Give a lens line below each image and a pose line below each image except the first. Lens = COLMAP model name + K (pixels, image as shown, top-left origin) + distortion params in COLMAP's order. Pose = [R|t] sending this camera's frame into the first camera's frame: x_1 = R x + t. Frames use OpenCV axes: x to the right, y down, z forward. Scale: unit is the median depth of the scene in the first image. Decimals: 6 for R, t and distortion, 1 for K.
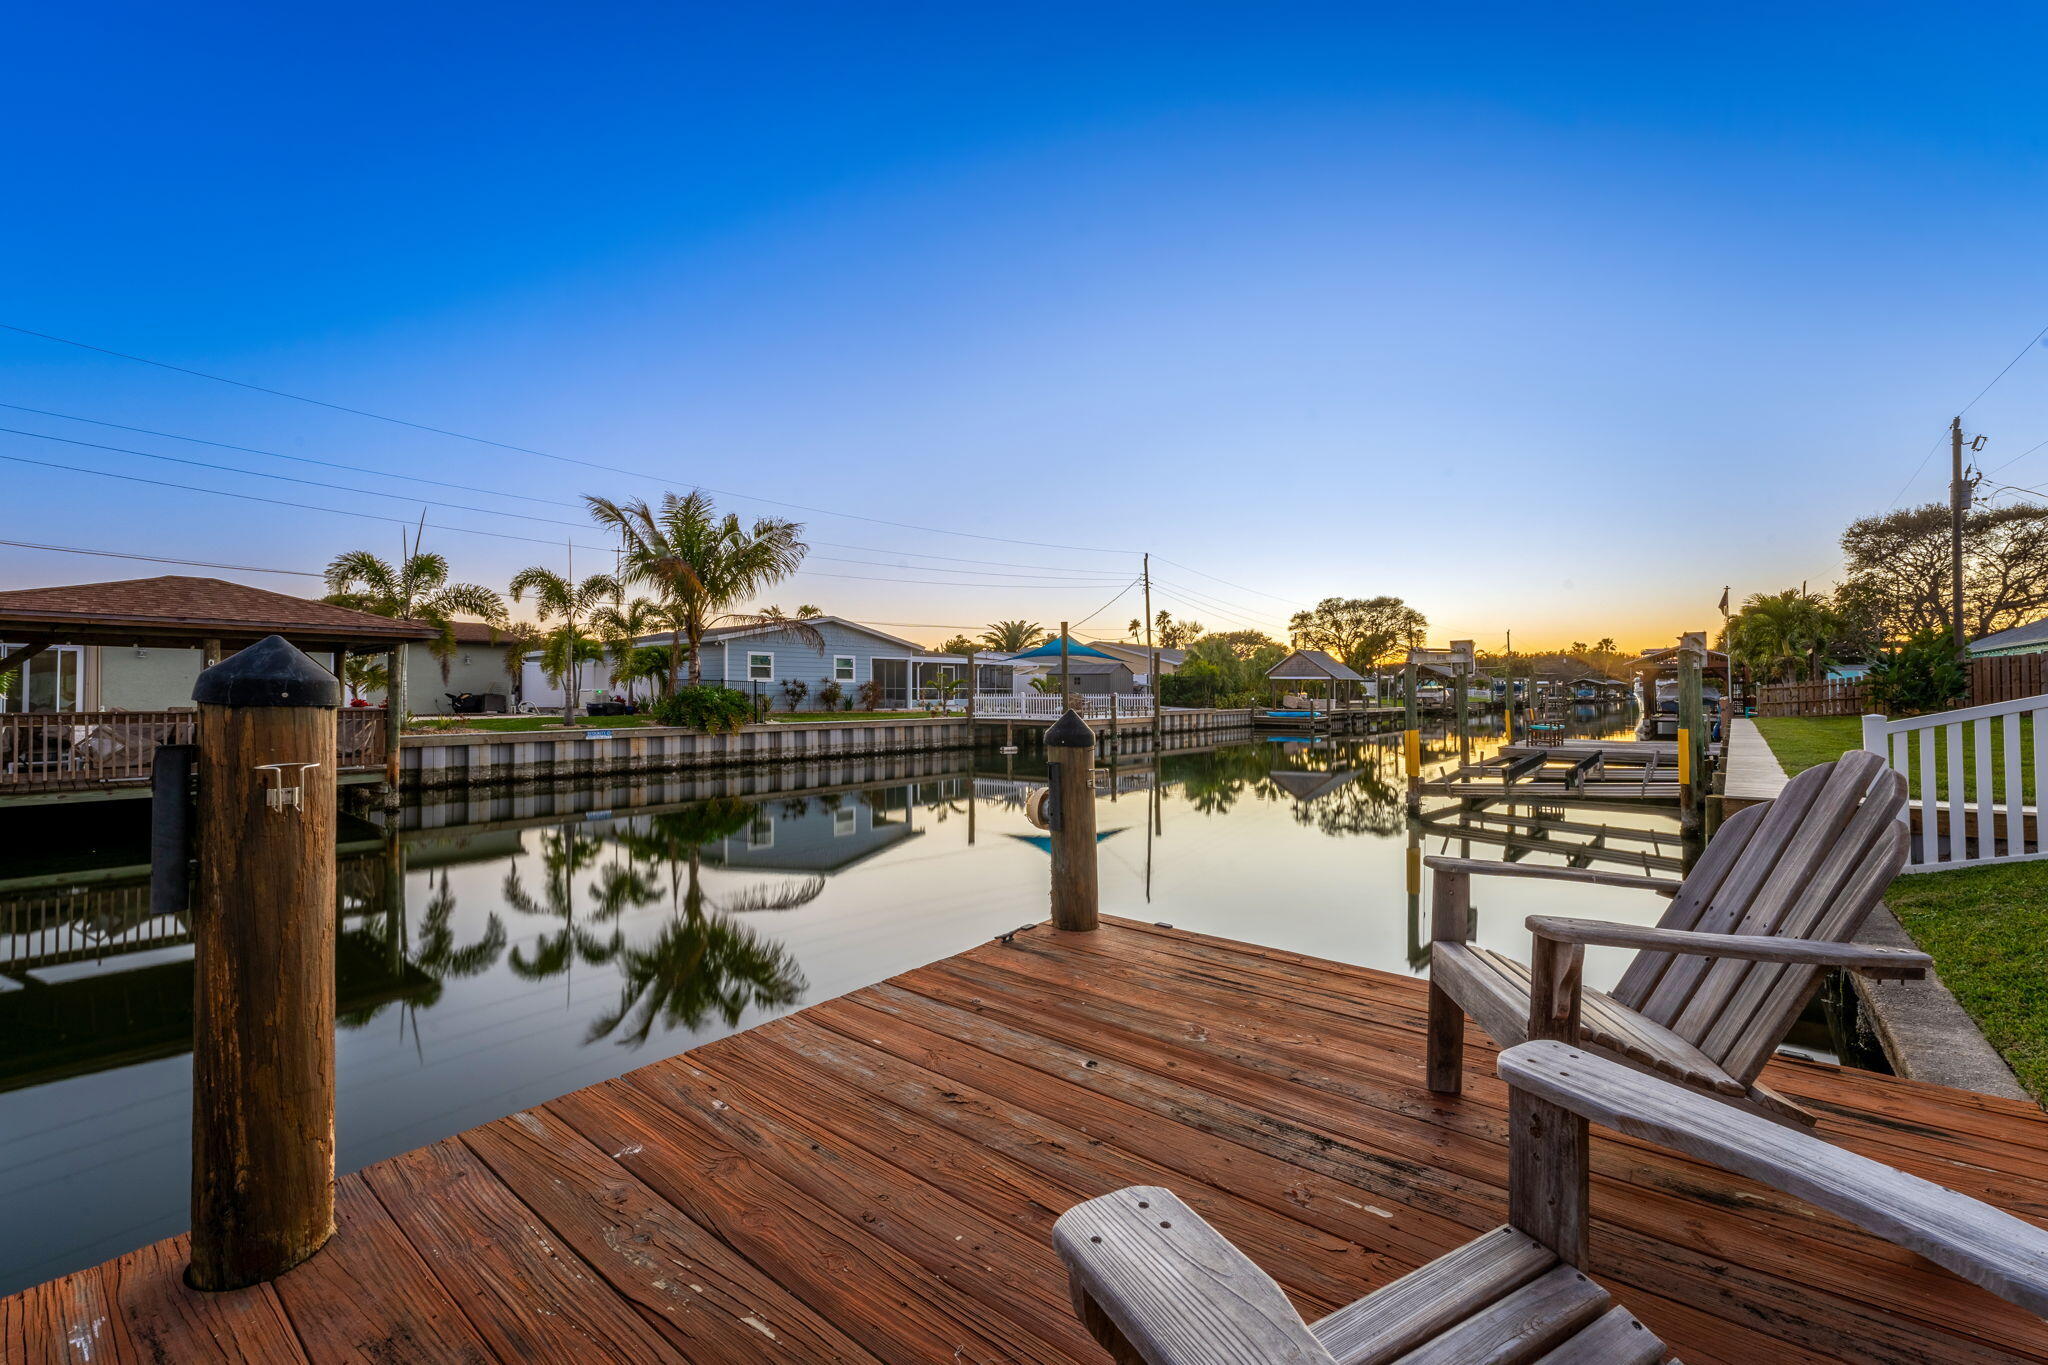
lens RADIAL K [[830.4, 0, 1031.1], [0, 830.4, 675.3], [0, 0, 1]] dist [0.000472, 0.000118]
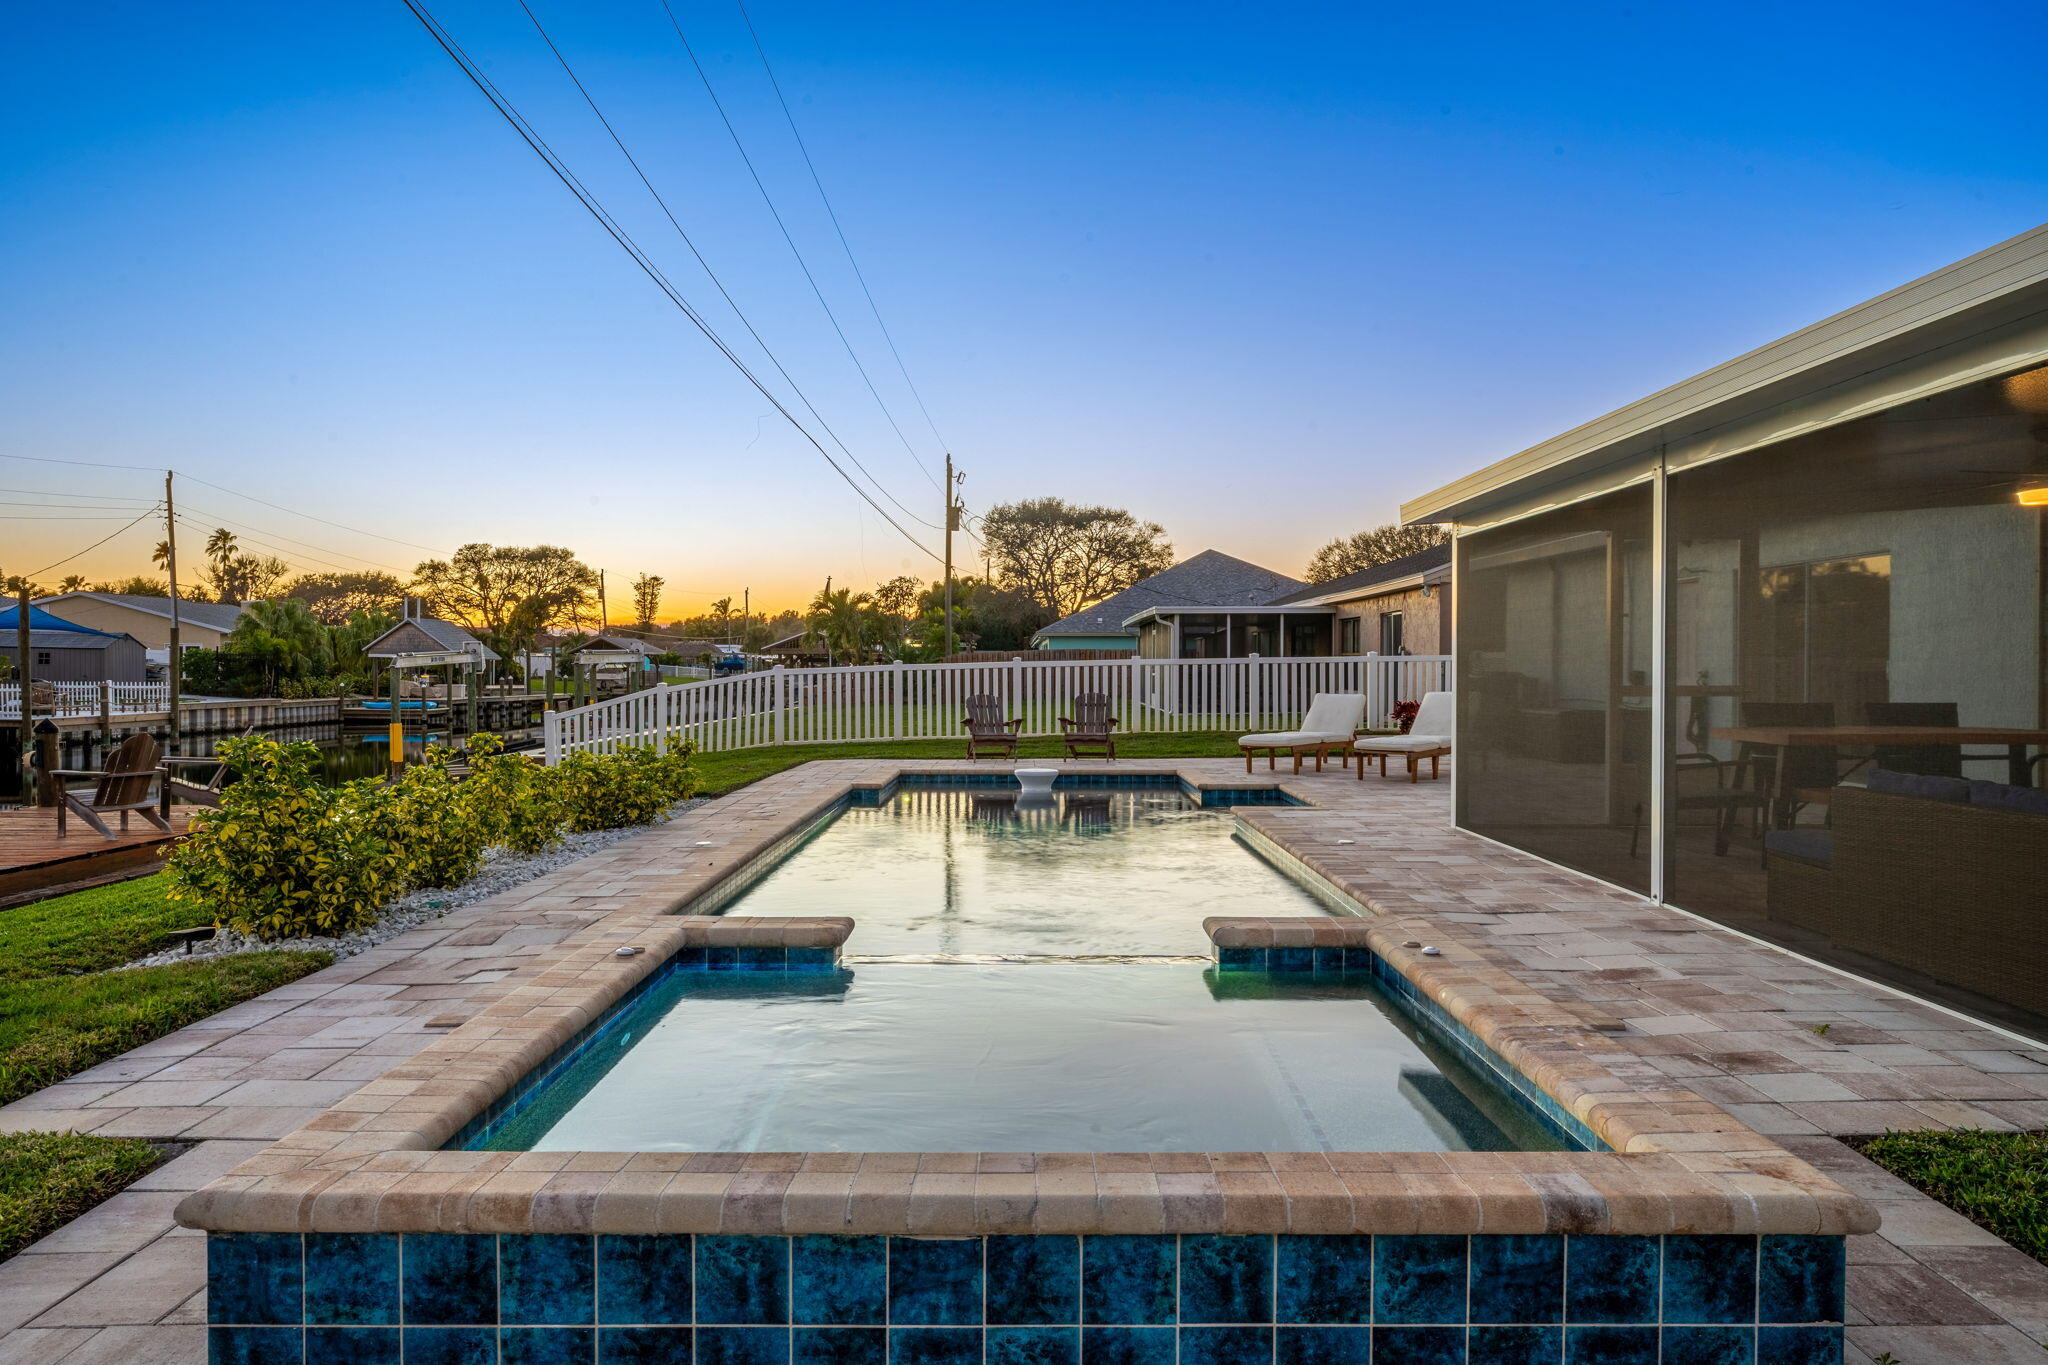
lens RADIAL K [[1360.1, 0, 1024.0], [0, 1360.1, 682.5], [0, 0, 1]] dist [-0.000128, 0.001924]
pose [[0.776385, -0.000682, 0.630259, -0.029023], [-0.020171, 0.999460, 0.025929, -0.024654], [-0.629937, -0.032843, 0.775952, -0.450499]]
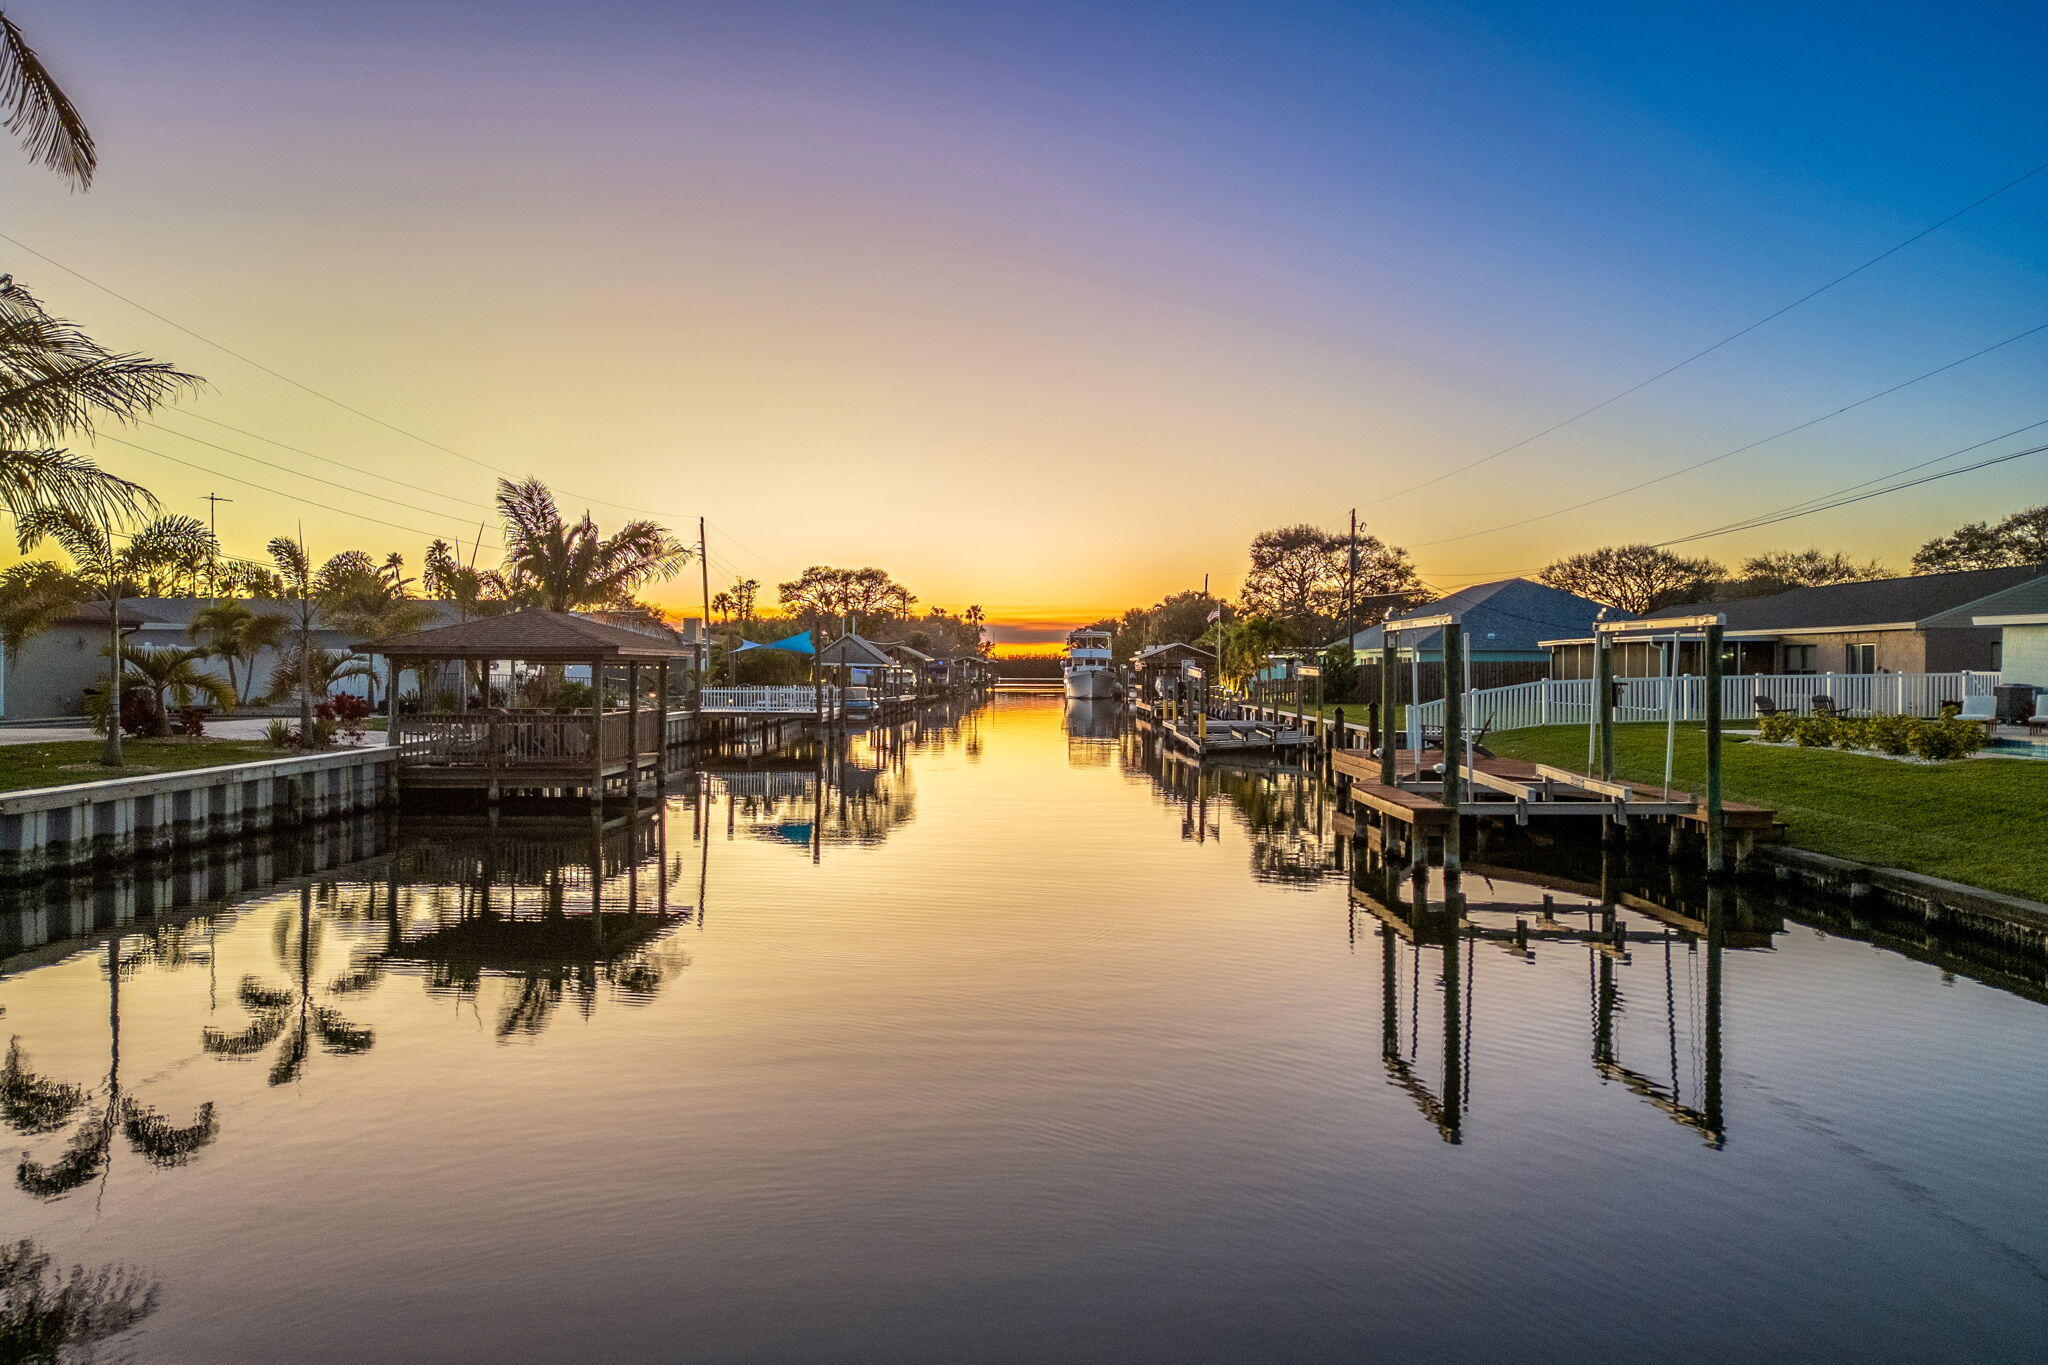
lens RADIAL K [[1440.3, 0, 965.2], [0, 1440.3, 680.0], [0, 0, 1]] dist [0.004115, 0.000312]
pose [[0.795201, 0.001167, 0.606345, -0.803837], [-0.020236, 0.999492, 0.024614, -0.032208], [-0.606008, -0.031843, 0.794821, -0.518904]]
